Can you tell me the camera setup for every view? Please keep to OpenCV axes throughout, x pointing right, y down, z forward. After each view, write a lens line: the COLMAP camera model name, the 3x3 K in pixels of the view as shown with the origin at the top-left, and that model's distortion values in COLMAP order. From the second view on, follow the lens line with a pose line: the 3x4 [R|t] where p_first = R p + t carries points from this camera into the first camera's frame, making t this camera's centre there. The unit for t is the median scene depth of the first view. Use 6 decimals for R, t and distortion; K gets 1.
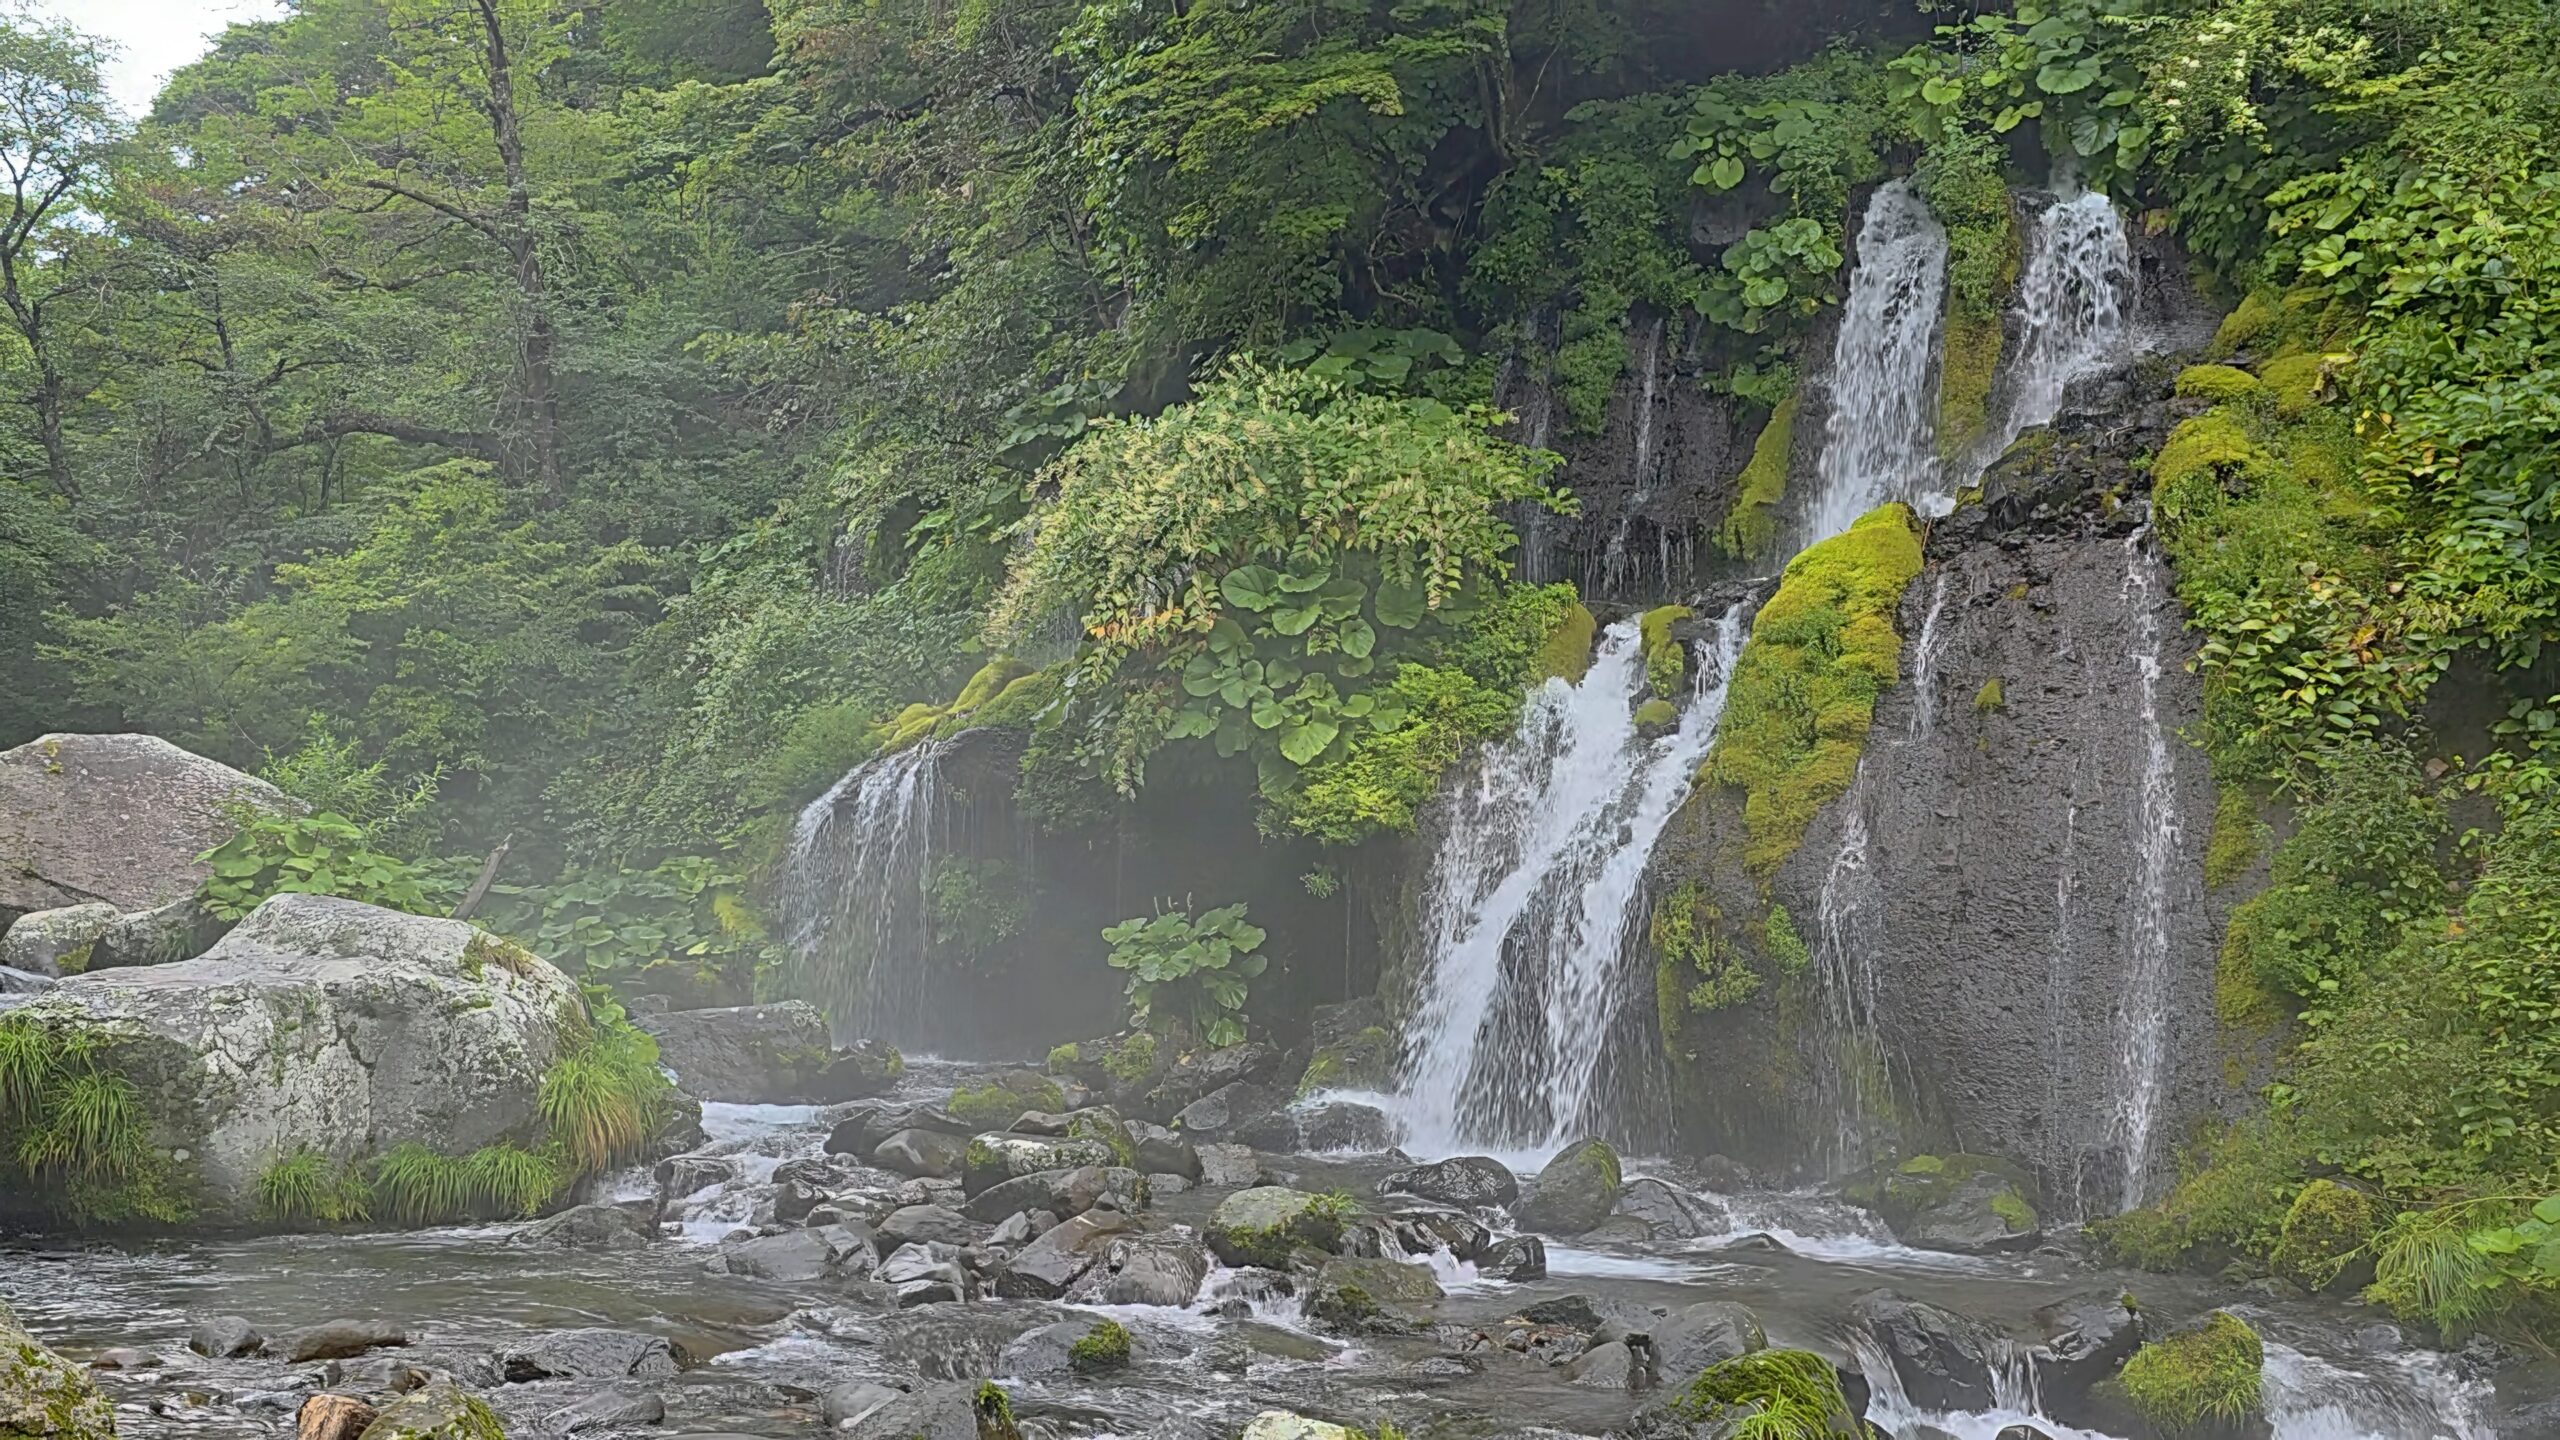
lens RADIAL K [[2146.6, 0, 1280.0], [0, 2146.6, 720.0], [0, 0, 1]] dist [-0.012130, -0.004782]
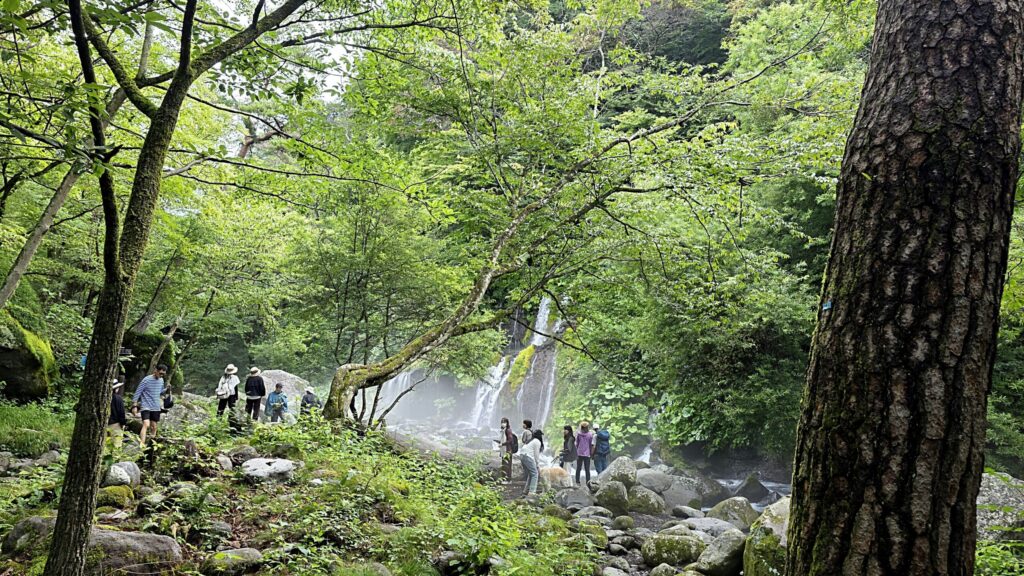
lens RADIAL K [[858.6, 0, 512.0], [0, 858.6, 288.0], [0, 0, 1]] dist [-0.012130, -0.004782]
pose [[0.998706, -0.026520, -0.043386, 0.340620], [0.025881, 0.999549, -0.015204, -0.250873], [0.043770, 0.014061, 0.998943, -2.032730]]
